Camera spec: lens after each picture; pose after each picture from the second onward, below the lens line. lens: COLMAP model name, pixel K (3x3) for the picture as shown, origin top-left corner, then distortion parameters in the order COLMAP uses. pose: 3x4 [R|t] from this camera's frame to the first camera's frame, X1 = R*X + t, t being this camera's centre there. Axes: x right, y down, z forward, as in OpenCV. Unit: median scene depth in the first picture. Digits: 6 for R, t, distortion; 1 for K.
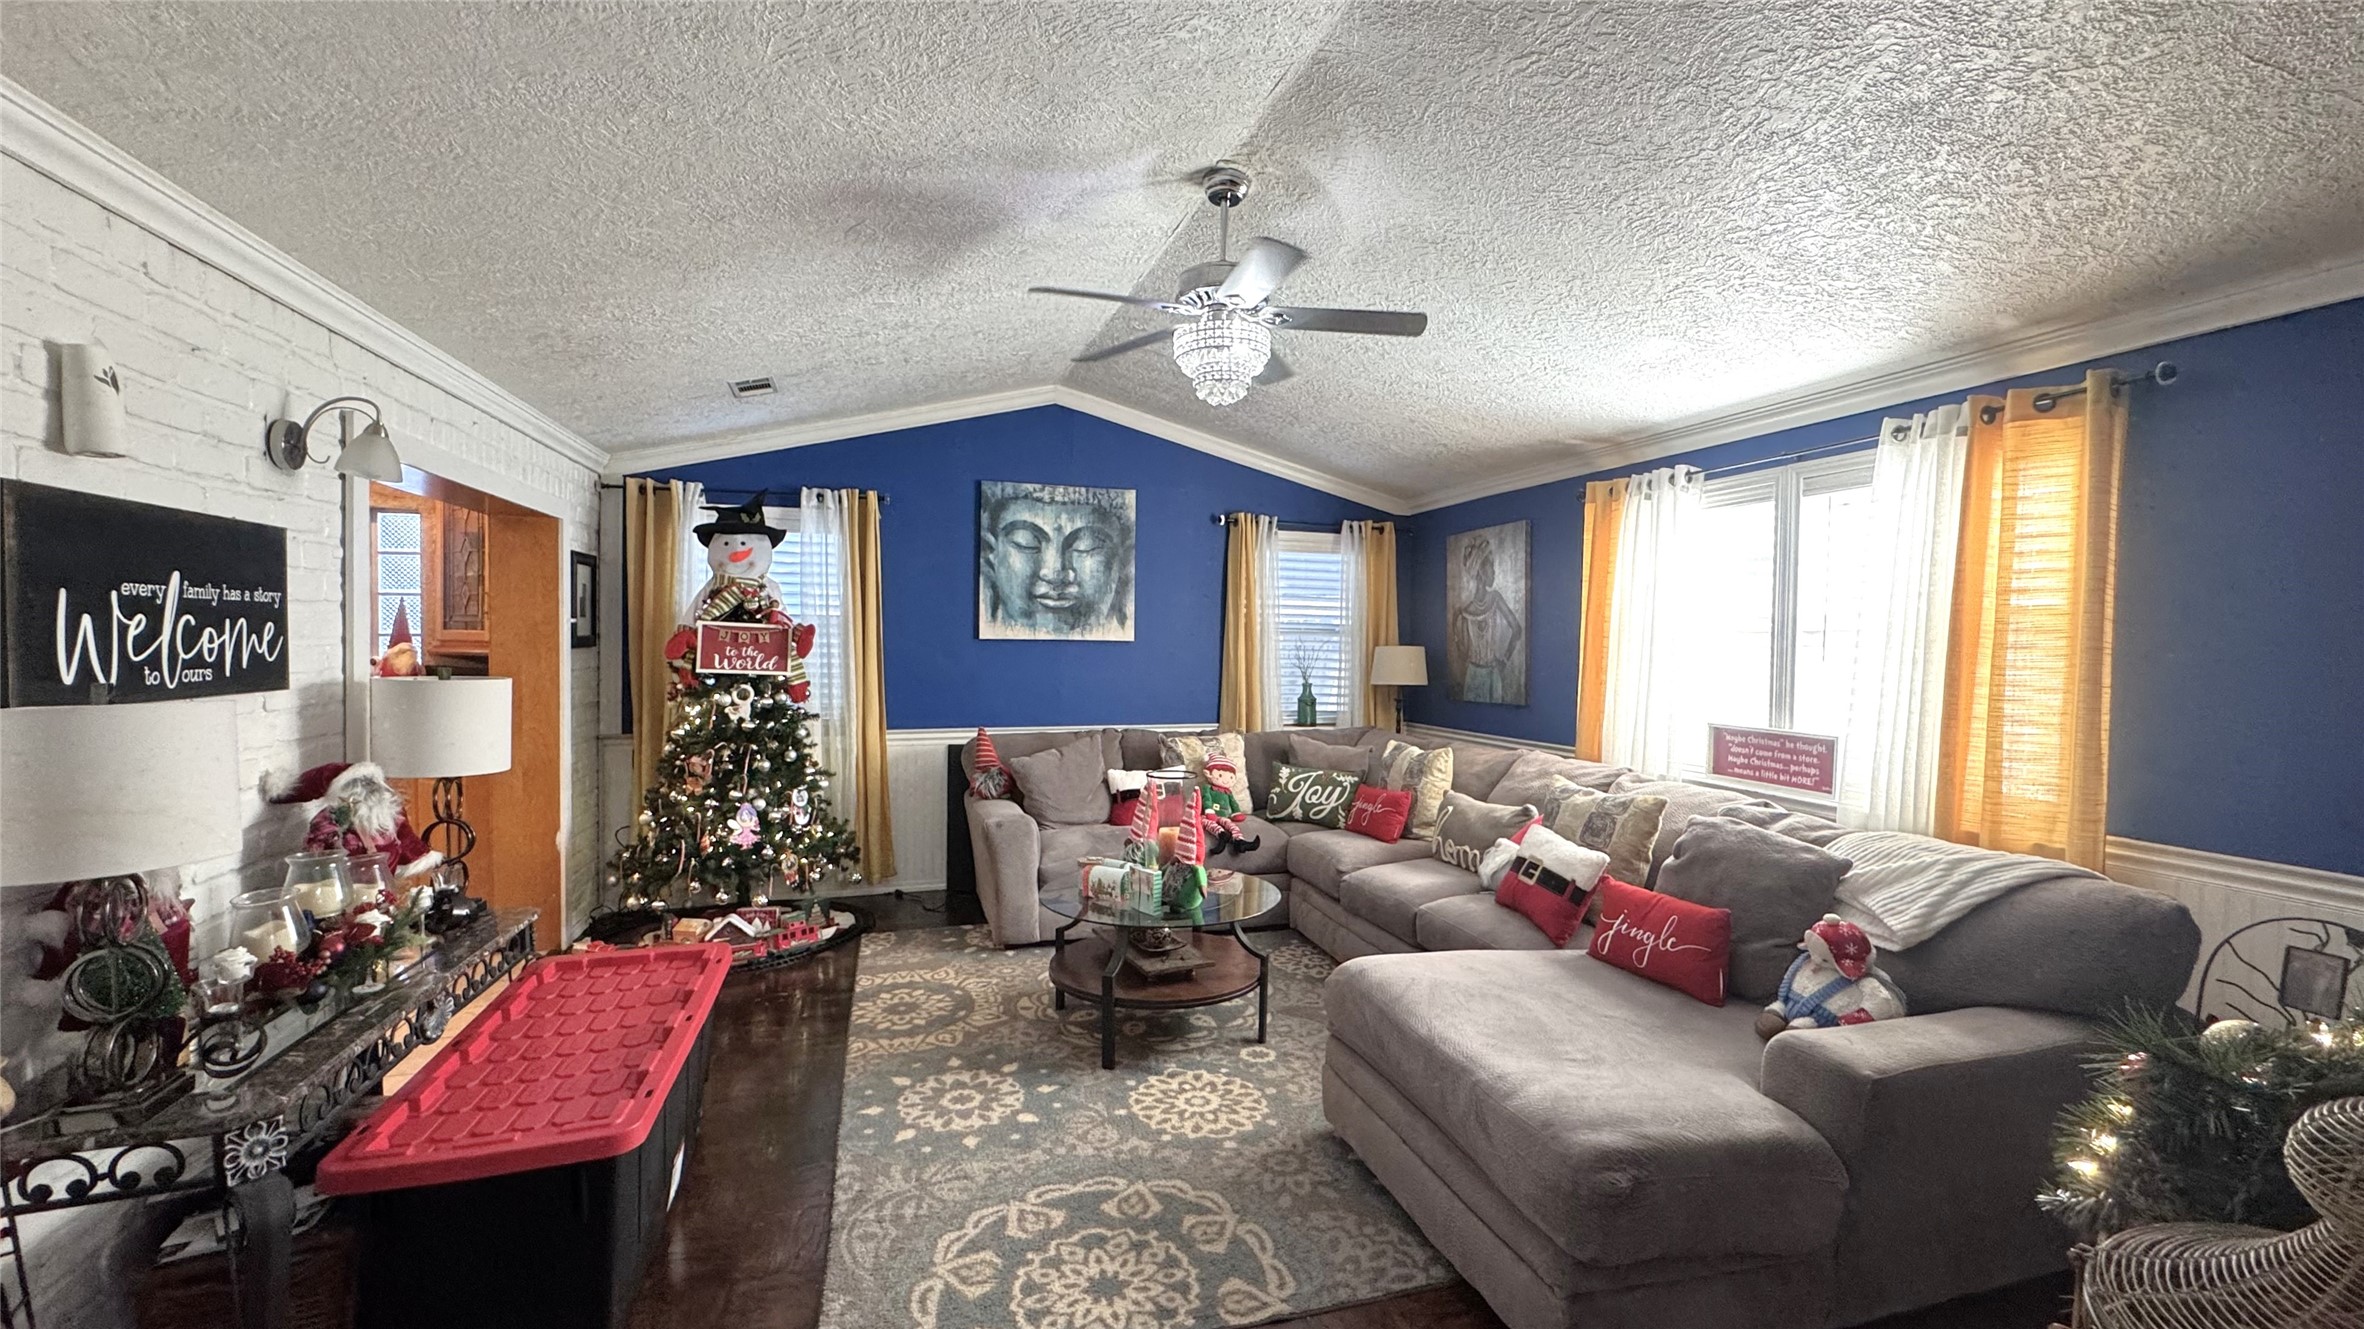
lens RADIAL K [[956.4, 0, 1182.9], [0, 956.4, 670.4], [0, 0, 1]] dist [0.002977, 0.000258]
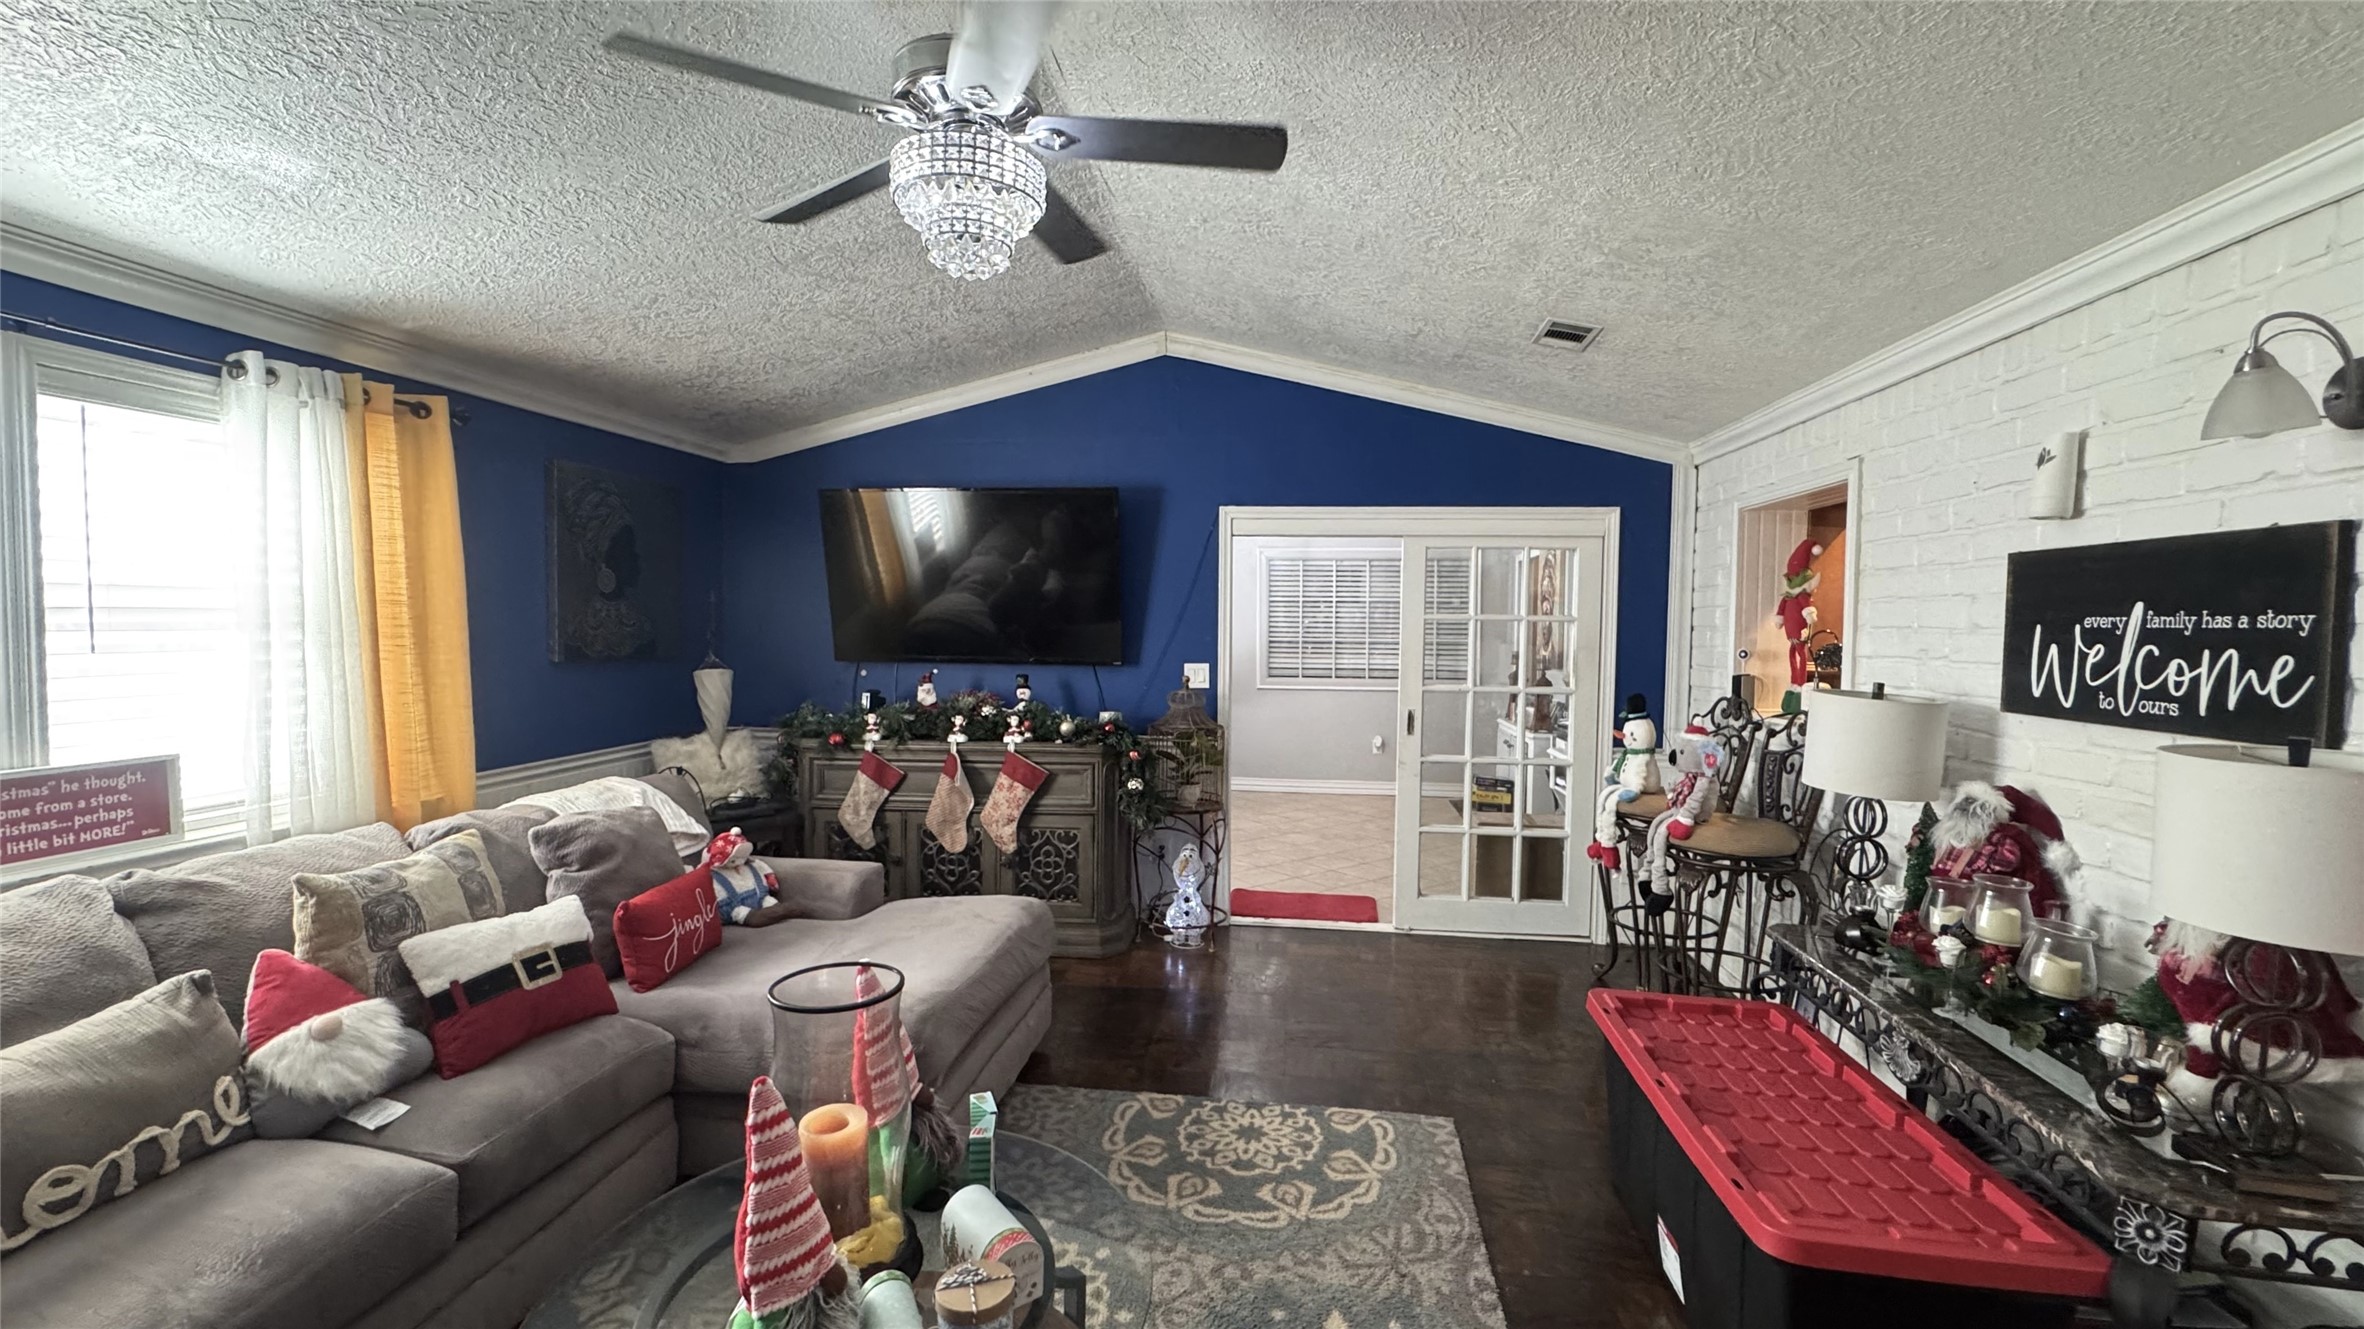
lens RADIAL K [[956.4, 0, 1179.9], [0, 956.4, 668.2], [0, 0, 1]] dist [0.002977, 0.000258]
pose [[-0.904703, -0.042381, 0.423929, -0.515490], [-0.007097, 0.996401, 0.084465, -0.102115], [-0.425983, 0.073407, -0.901748, 2.144936]]
